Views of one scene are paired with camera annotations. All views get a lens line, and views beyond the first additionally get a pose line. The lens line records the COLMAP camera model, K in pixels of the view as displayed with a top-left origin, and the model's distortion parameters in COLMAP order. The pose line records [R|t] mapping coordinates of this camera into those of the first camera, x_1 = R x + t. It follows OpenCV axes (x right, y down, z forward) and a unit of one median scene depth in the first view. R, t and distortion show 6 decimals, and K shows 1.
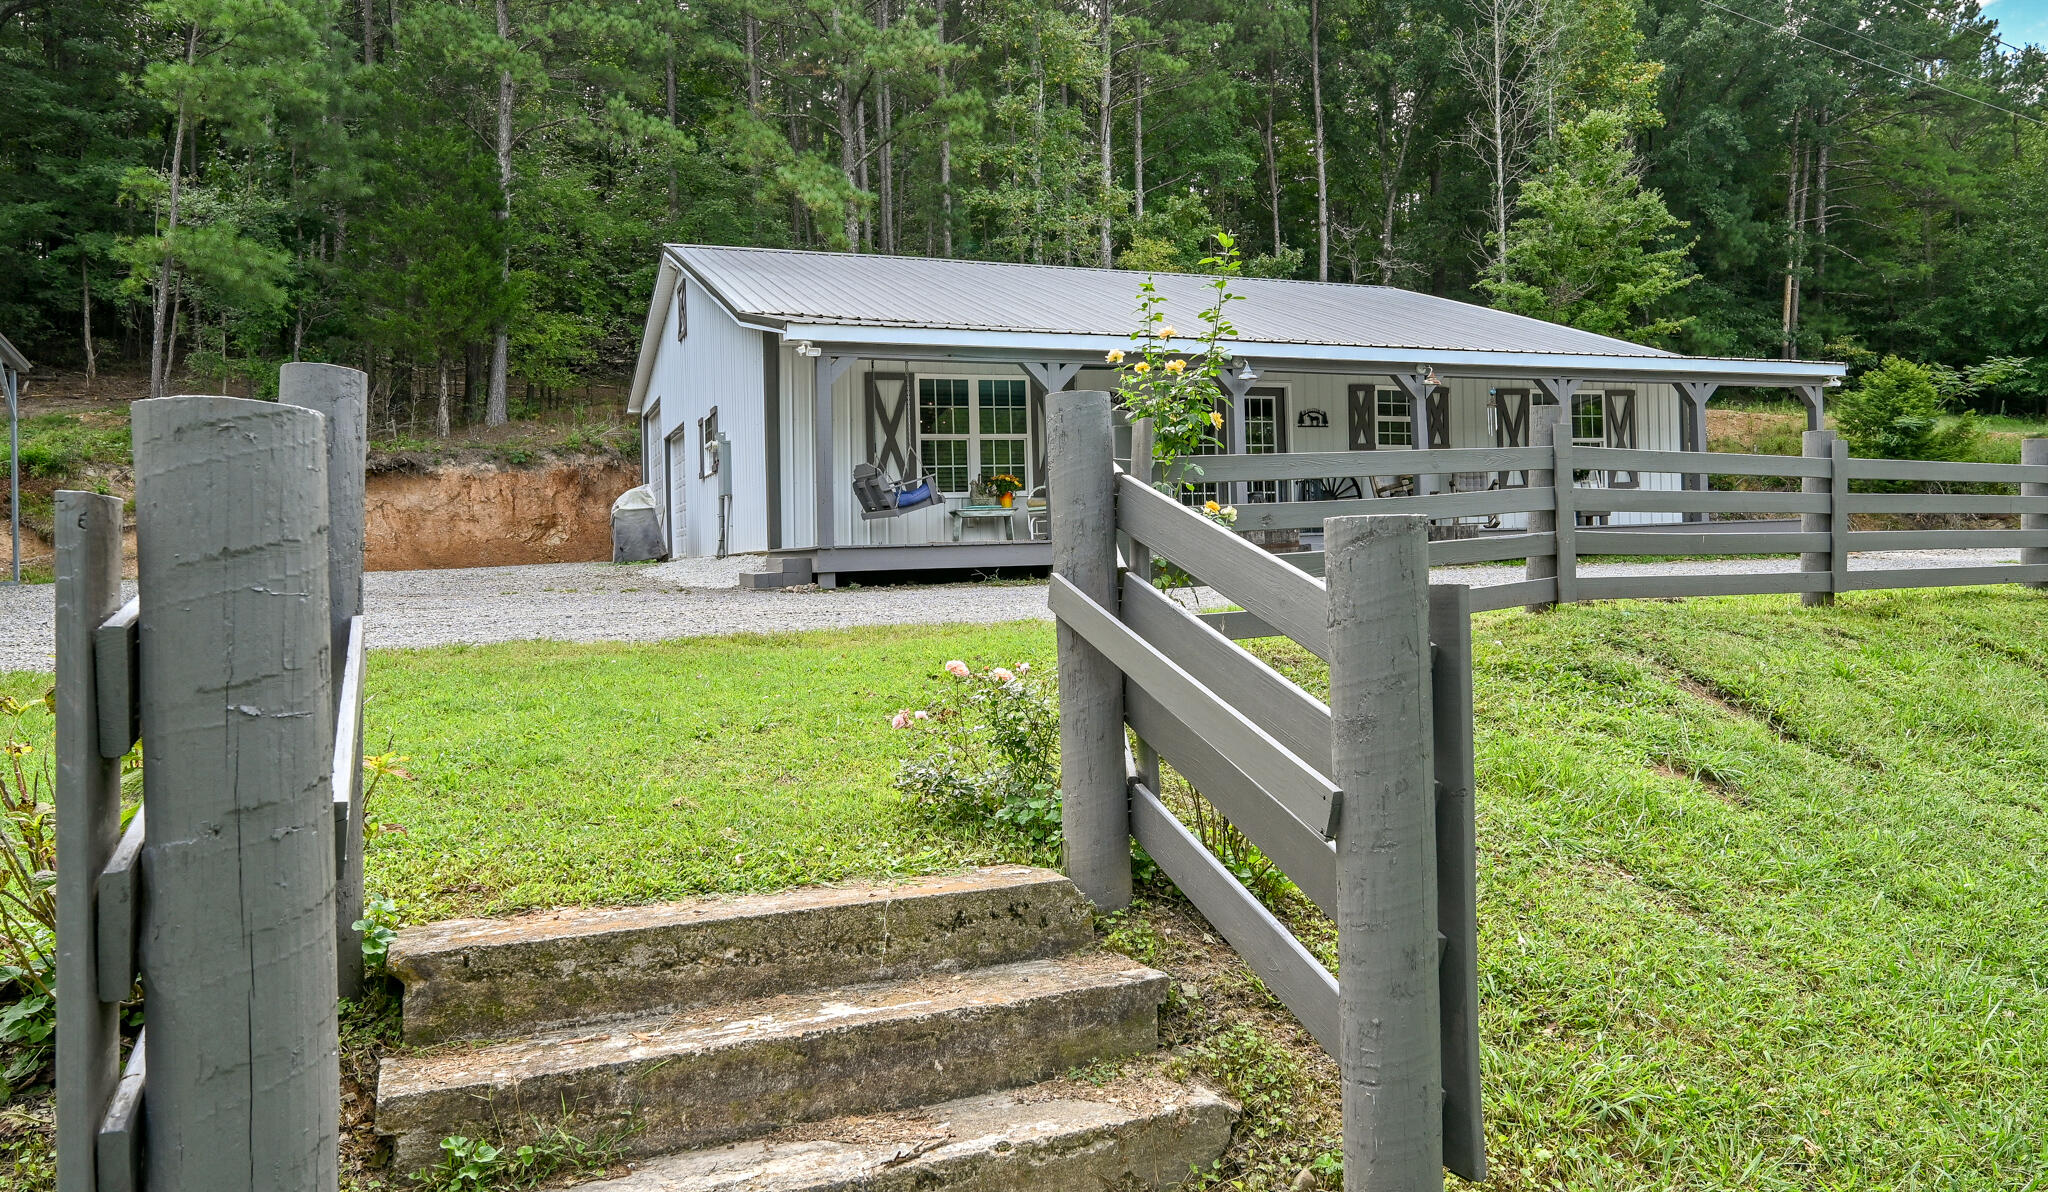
lens RADIAL K [[1253.3, 0, 1025.1], [0, 1253.3, 533.3], [0, 0, 1]] dist [-0.001010, -0.000662]
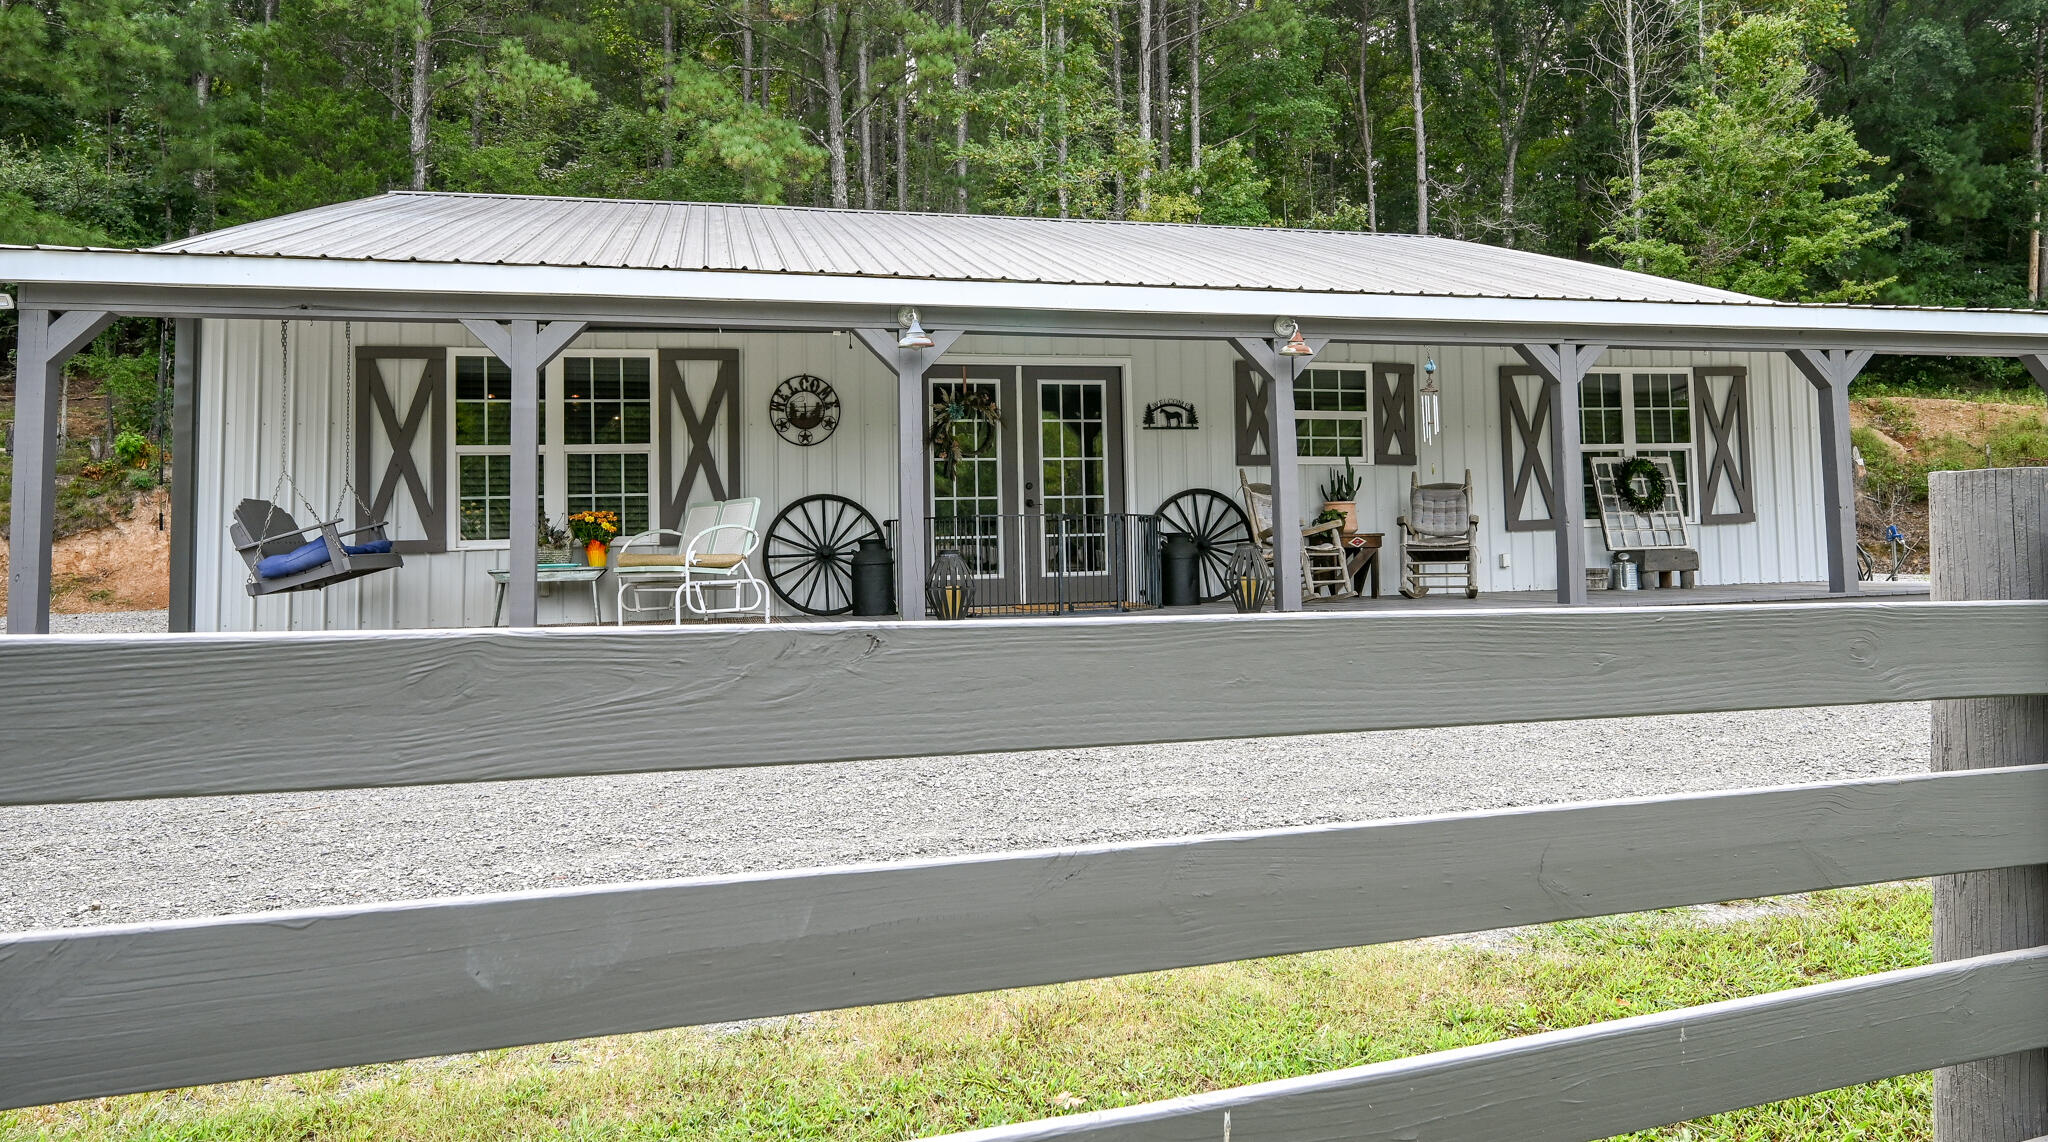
lens RADIAL K [[1252.7, 0, 1028.2], [0, 1252.7, 485.6], [0, 0, 1]] dist [-0.003295, -0.002337]
pose [[0.990383, 0.001416, -0.138348, 0.123343], [-0.006291, 0.999374, -0.034804, -0.017470], [0.138212, 0.035340, 0.989772, 0.188927]]
